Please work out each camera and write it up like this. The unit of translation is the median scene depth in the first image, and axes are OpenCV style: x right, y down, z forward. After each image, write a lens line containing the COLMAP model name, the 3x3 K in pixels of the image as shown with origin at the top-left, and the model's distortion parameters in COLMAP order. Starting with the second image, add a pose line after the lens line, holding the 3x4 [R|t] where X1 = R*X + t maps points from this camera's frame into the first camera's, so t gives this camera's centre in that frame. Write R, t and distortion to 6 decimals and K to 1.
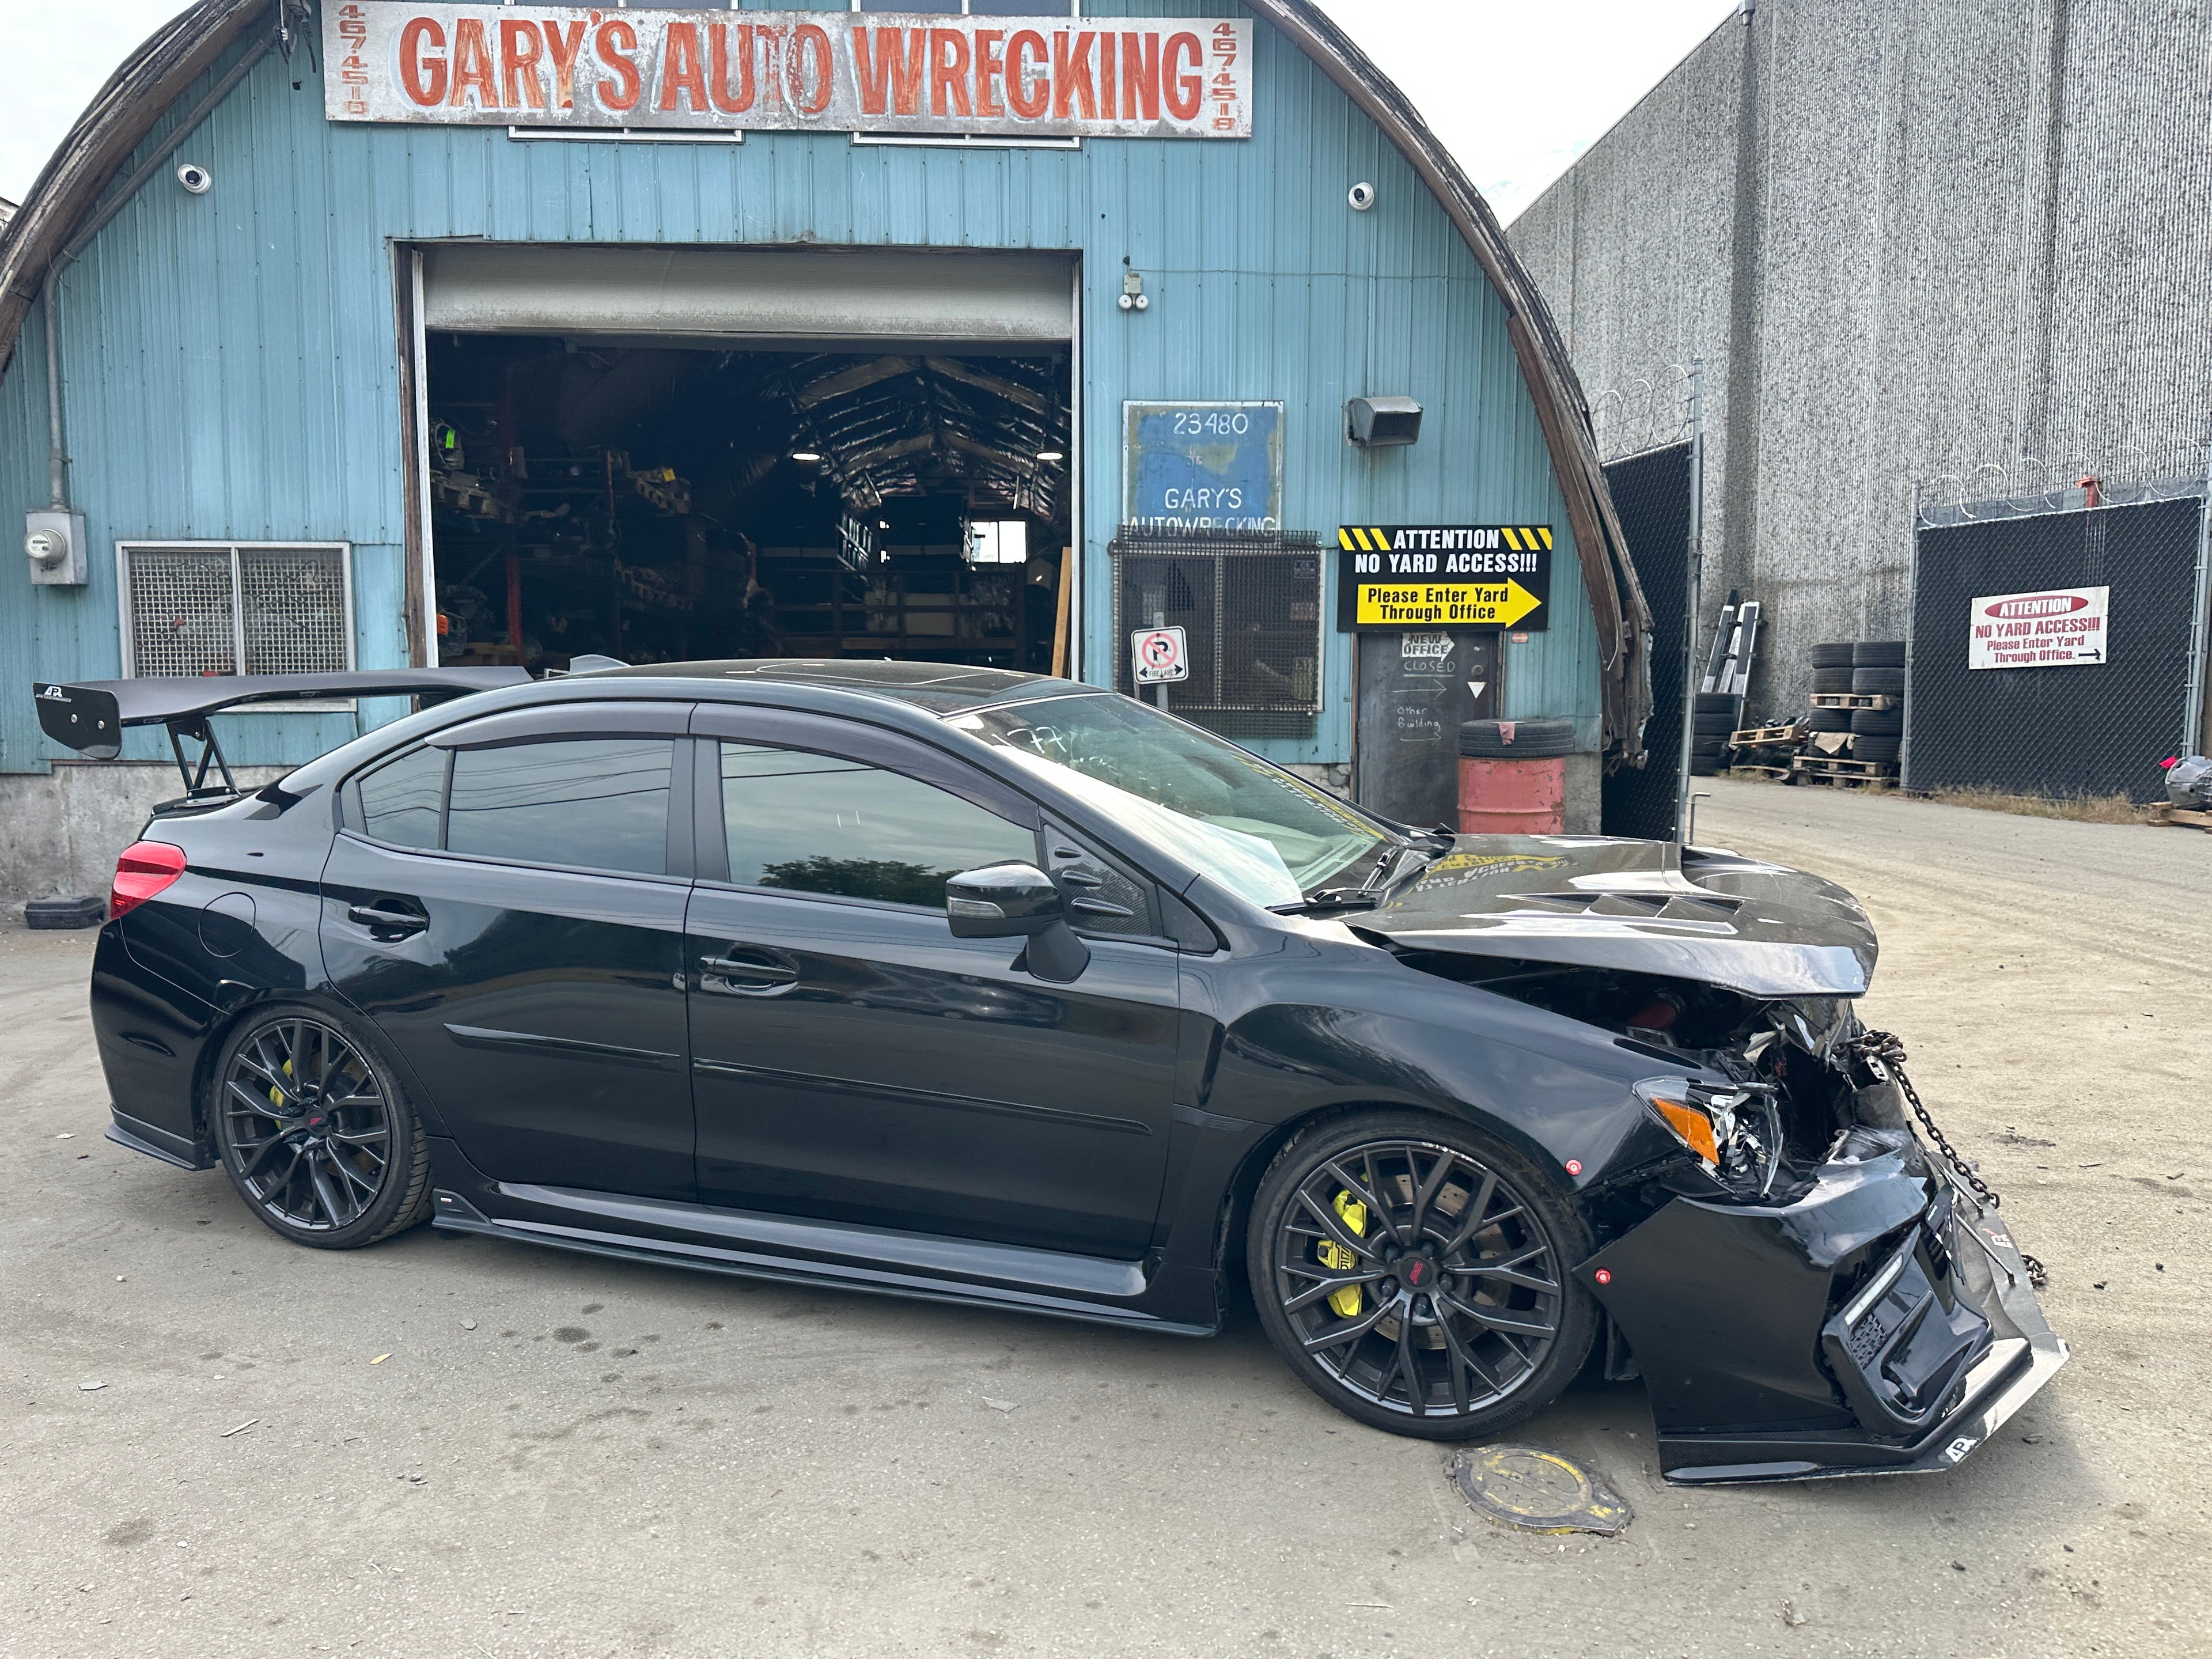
lens RADIAL K [[1566.8, 0, 1098.0], [0, 1566.8, 842.7], [0, 0, 1]] dist [0.097695, -0.136046]
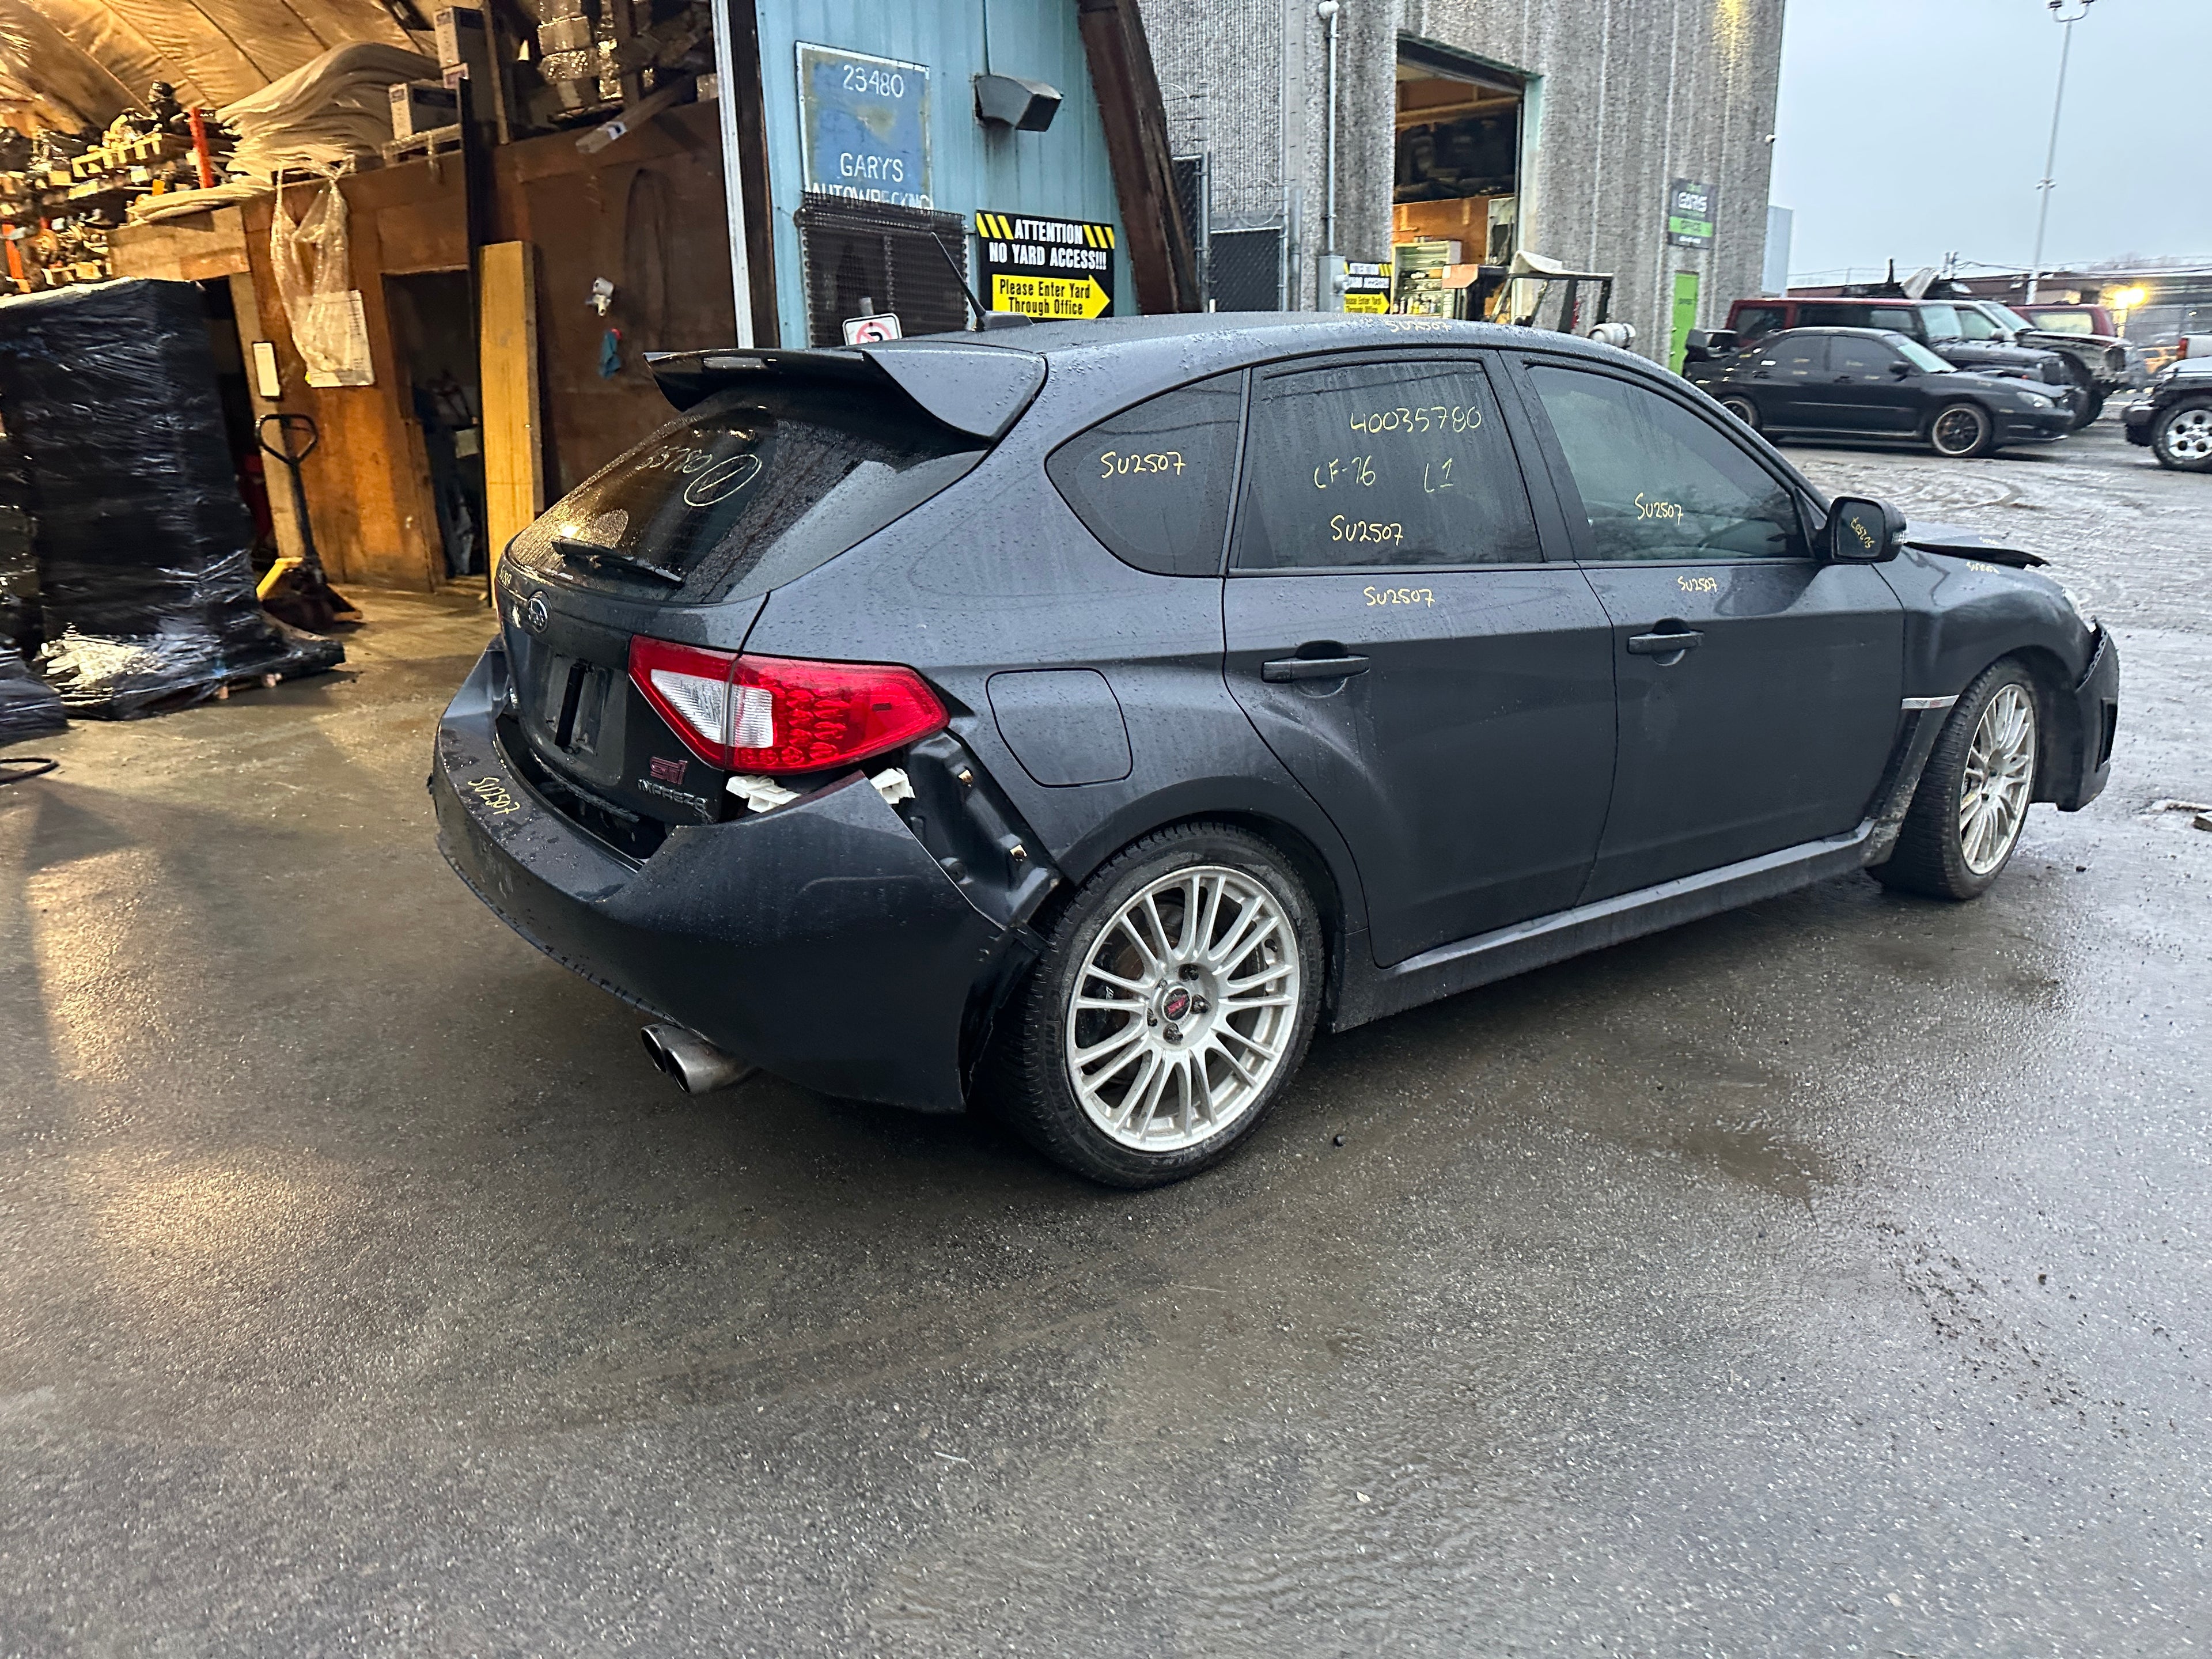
lens RADIAL K [[1665.3, 0, 1180.4], [0, 1665.3, 802.0], [0, 0, 1]] dist [0.054570, -0.166981]
pose [[0.631661, -0.195979, 0.750065, -0.600878], [0.085950, 0.979258, 0.183482, -0.025067], [-0.770466, -0.051430, 0.635403, 0.241208]]
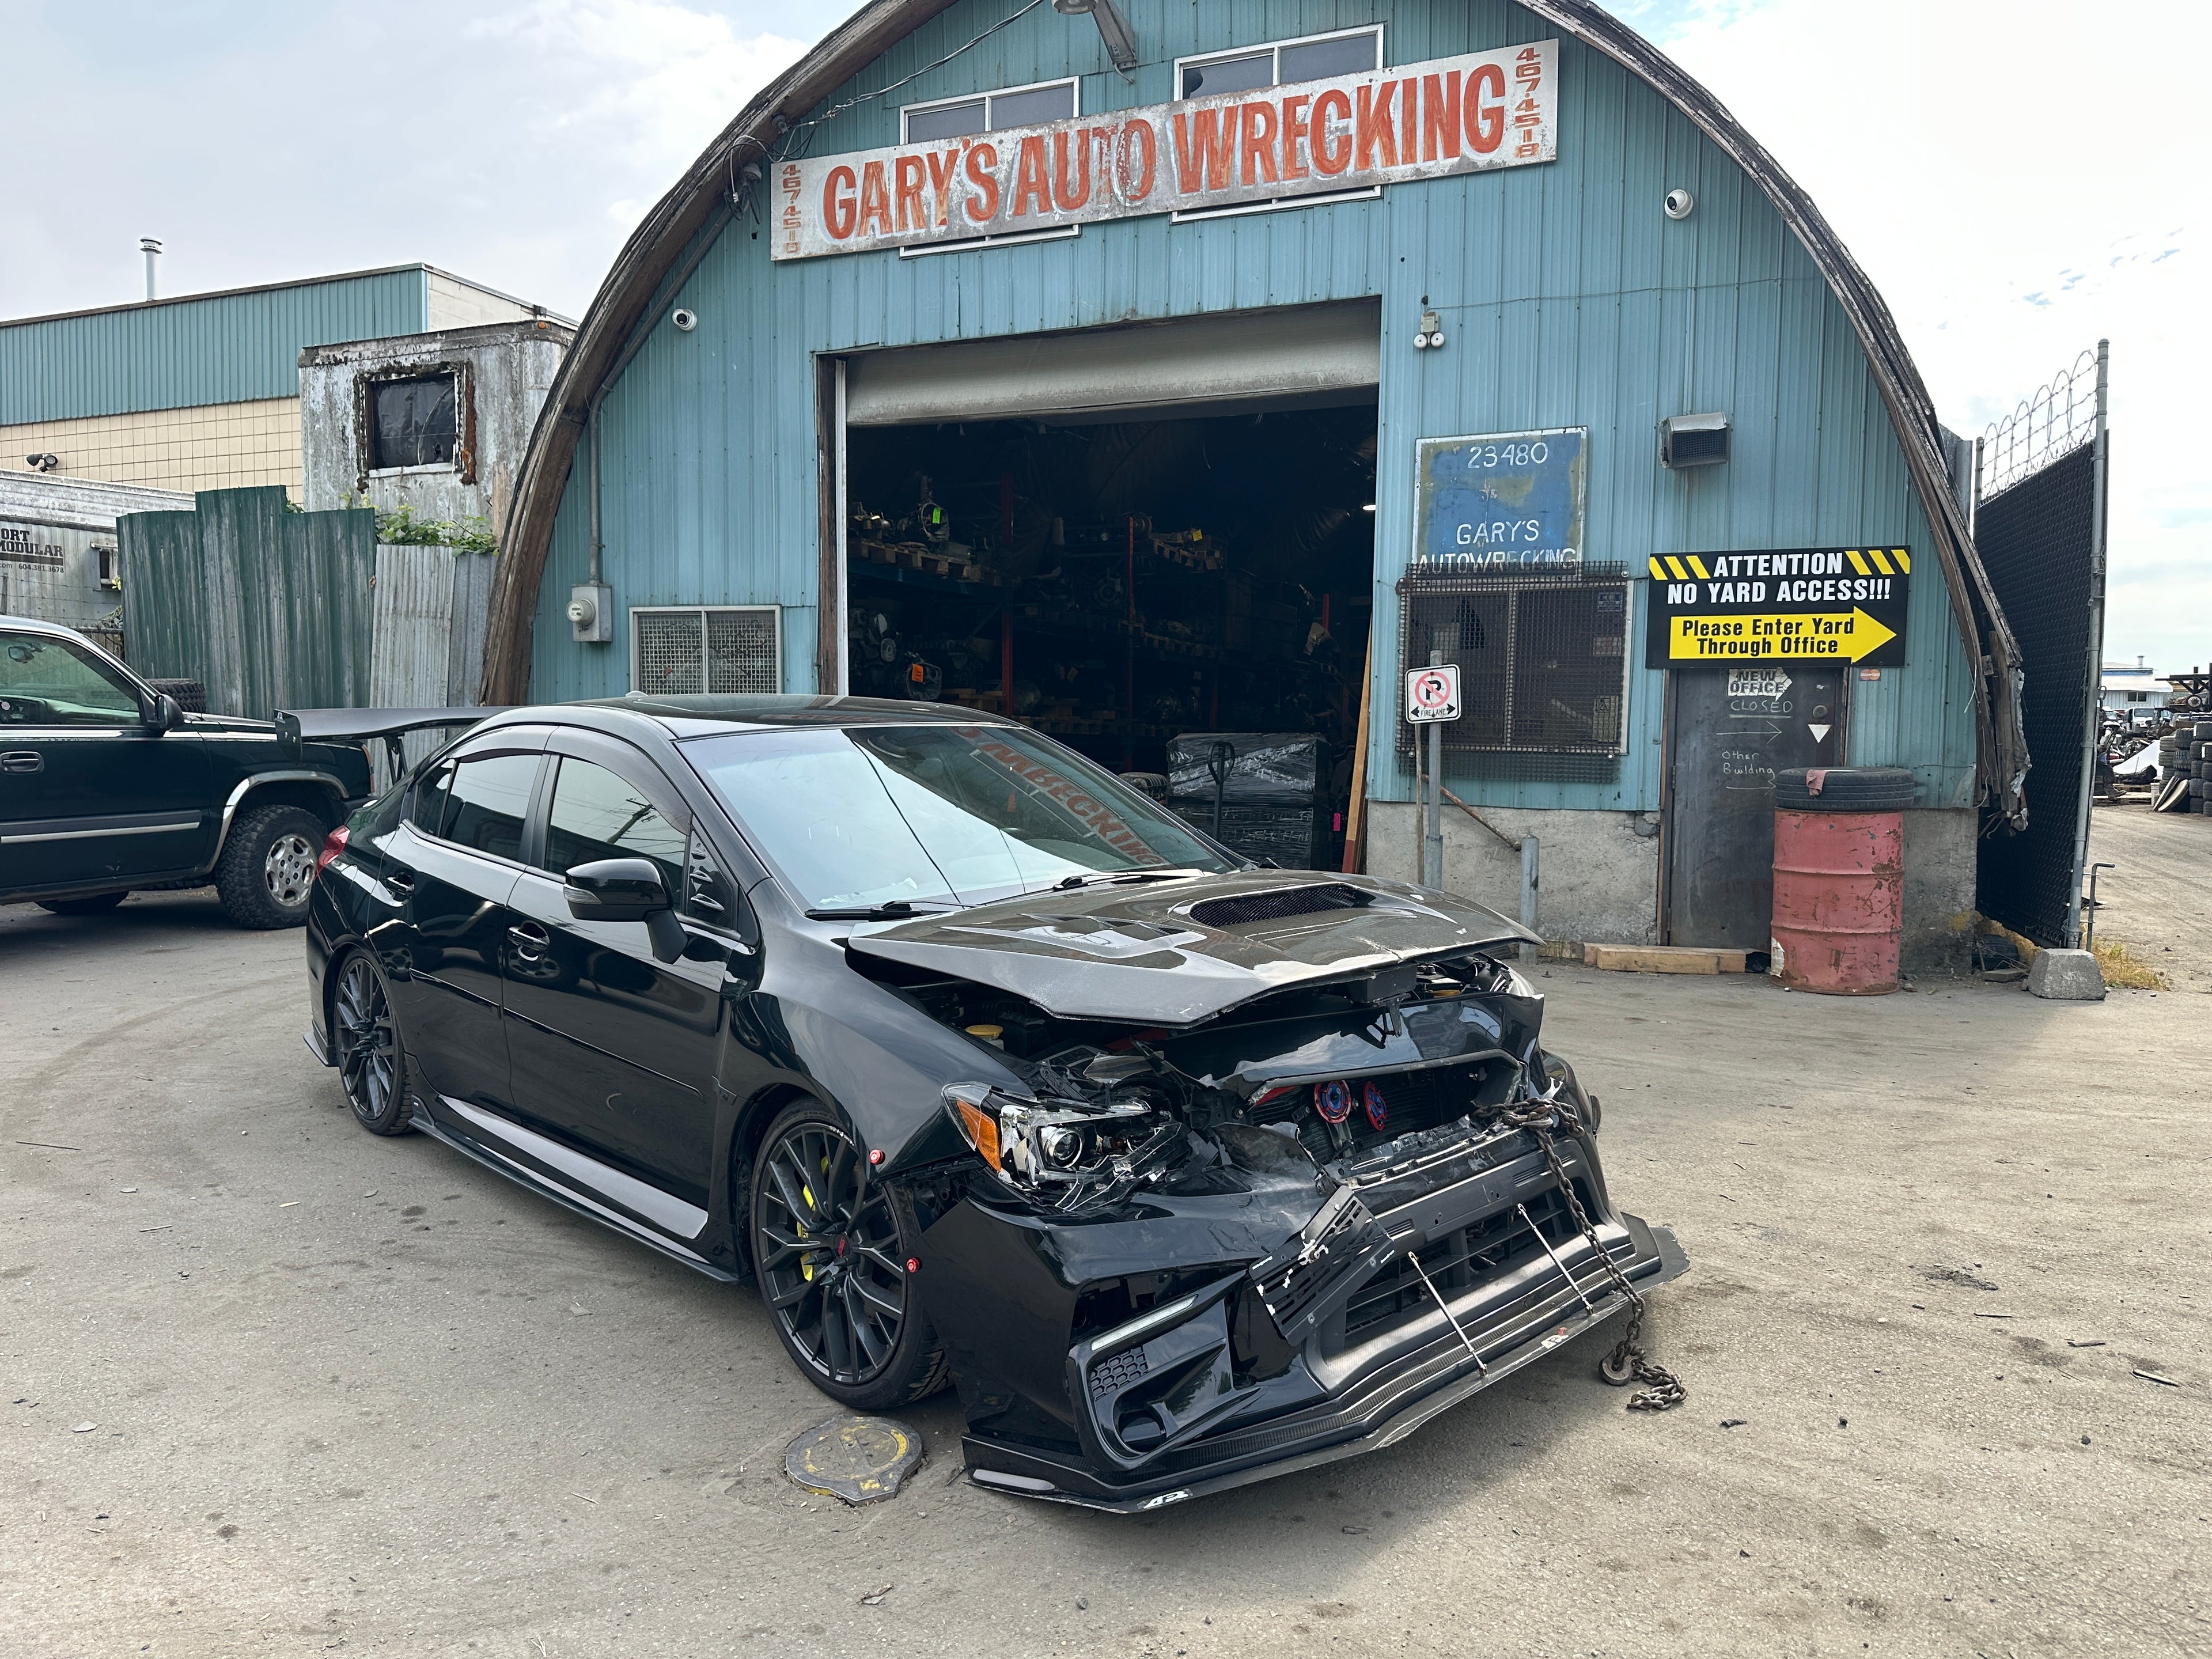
lens RADIAL K [[1570.0, 0, 1105.5], [0, 1570.0, 836.9], [0, 0, 1]] dist [0.103476, -0.212780]
pose [[0.896065, 0.039896, -0.442126, 0.285654], [-0.054352, 0.998320, -0.020071, 0.000404], [0.440582, 0.042016, 0.896728, 0.030678]]
